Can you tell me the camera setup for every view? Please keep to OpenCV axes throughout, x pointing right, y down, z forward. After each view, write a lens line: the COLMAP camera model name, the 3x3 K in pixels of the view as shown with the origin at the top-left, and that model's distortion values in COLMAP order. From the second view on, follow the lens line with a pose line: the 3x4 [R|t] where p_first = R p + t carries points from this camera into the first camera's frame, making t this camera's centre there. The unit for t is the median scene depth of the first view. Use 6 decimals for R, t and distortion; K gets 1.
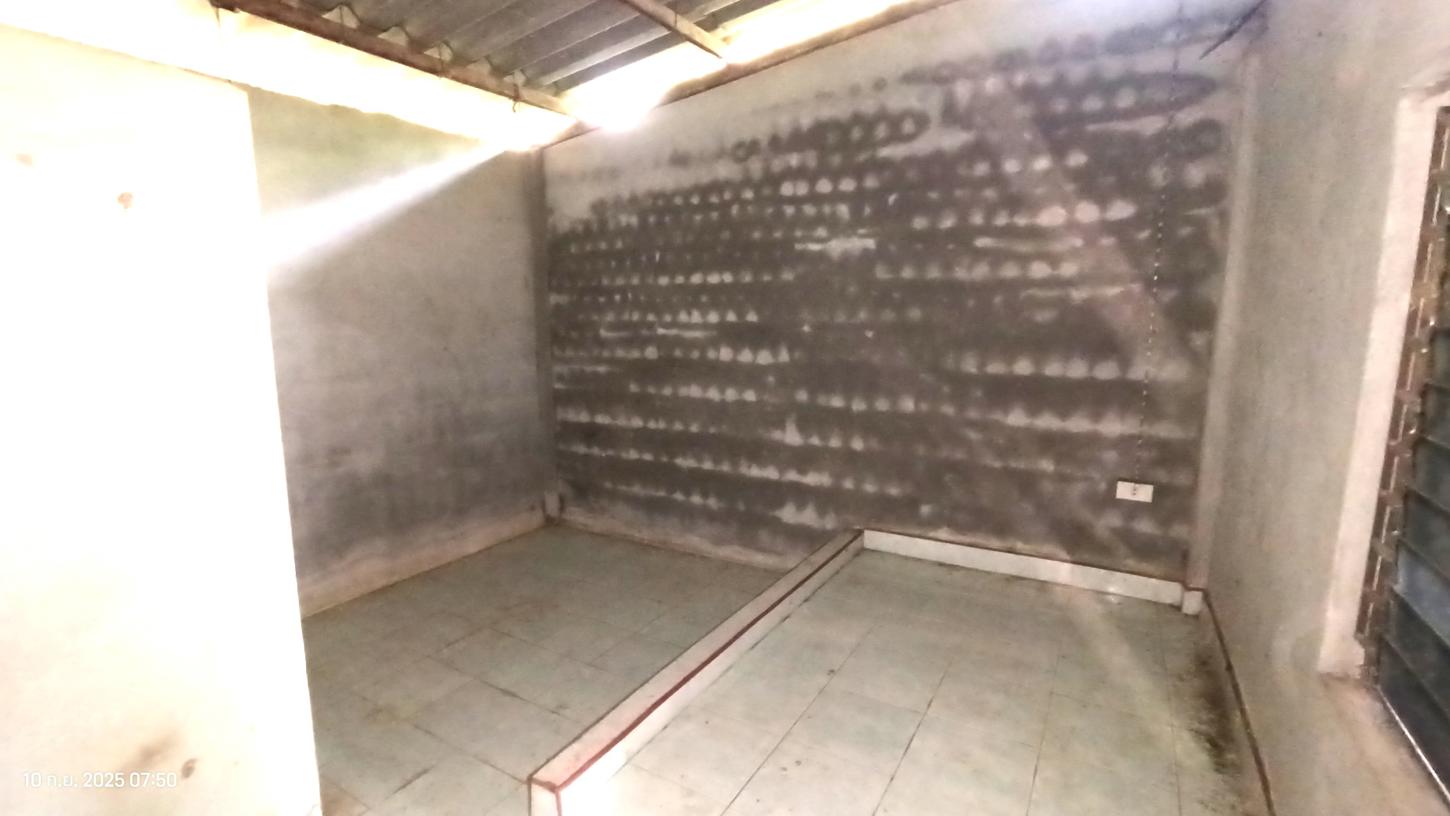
lens RADIAL K [[663.3, 0, 716.1], [0, 663.3, 416.2], [0, 0, 1]] dist [-0.027572, 0.010947]
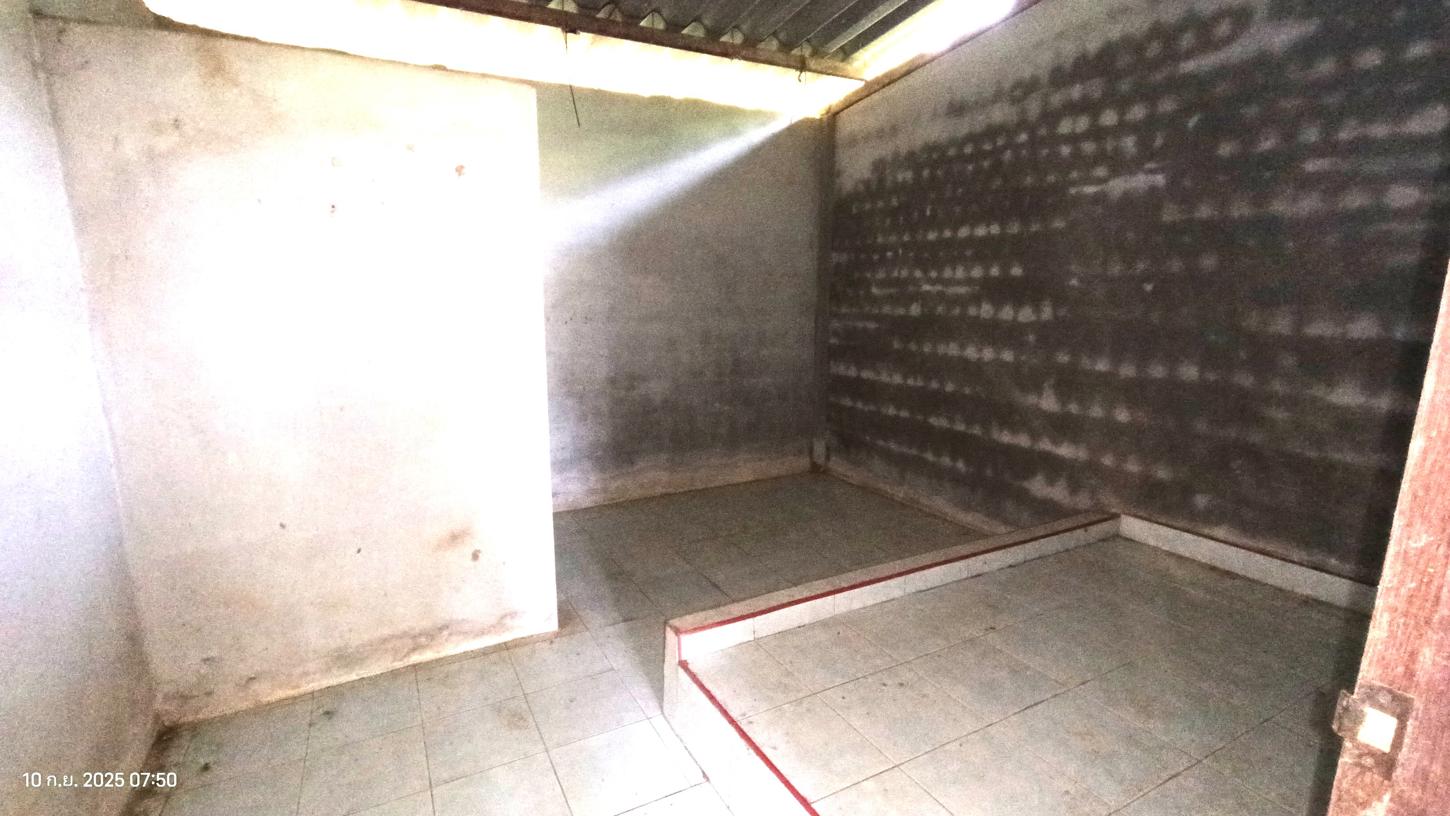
lens RADIAL K [[663.3, 0, 714.8], [0, 663.3, 416.5], [0, 0, 1]] dist [-0.027572, 0.010947]
pose [[0.860752, 0.102882, -0.498520, 0.179391], [-0.087717, 0.994690, 0.053825, 0.043532], [0.501410, -0.002601, 0.865206, -0.014644]]
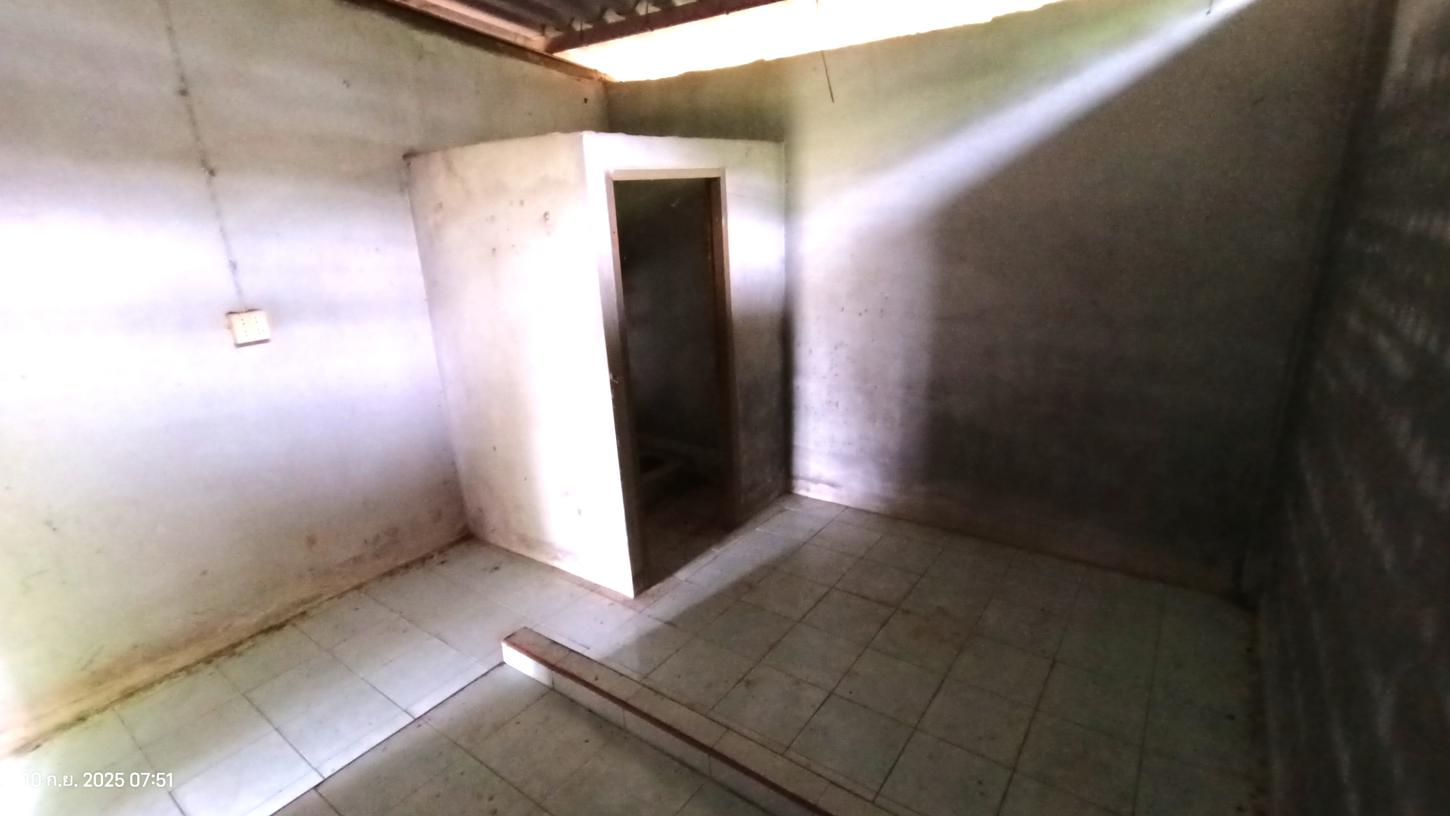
lens RADIAL K [[663.3, 0, 725.4], [0, 663.3, 411.2], [0, 0, 1]] dist [-0.027572, 0.010947]
pose [[-0.080756, 0.312518, -0.946473, 0.425060], [-0.118978, 0.939762, 0.320454, -0.194585], [0.989607, 0.138488, -0.038709, 0.679494]]
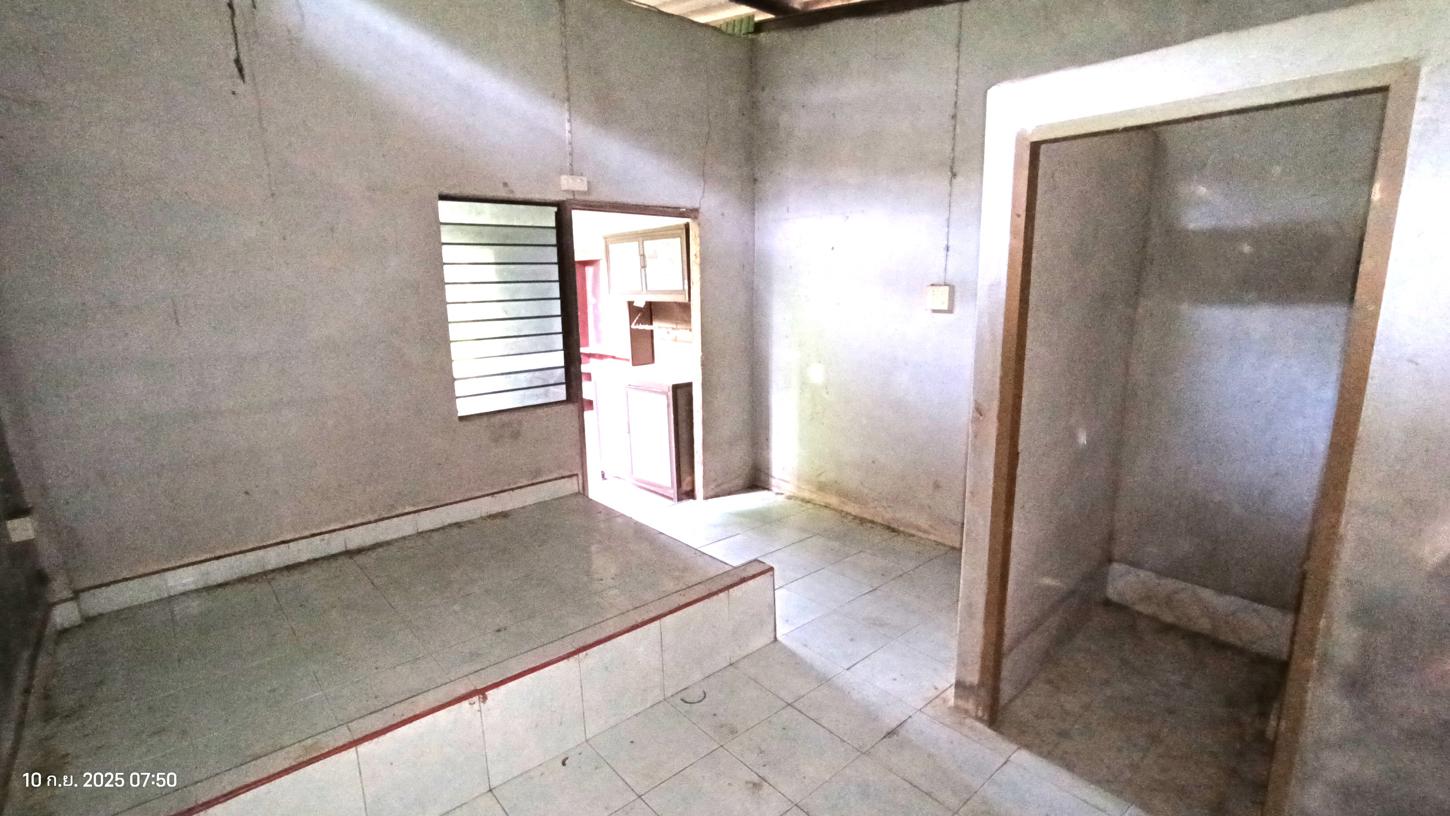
lens RADIAL K [[663.3, 0, 721.5], [0, 663.3, 402.6], [0, 0, 1]] dist [-0.027572, 0.010947]
pose [[-0.955314, -0.043134, 0.292429, -0.540818], [0.064048, 0.935588, 0.347235, -0.185632], [-0.288571, 0.350448, -0.891018, 1.248926]]
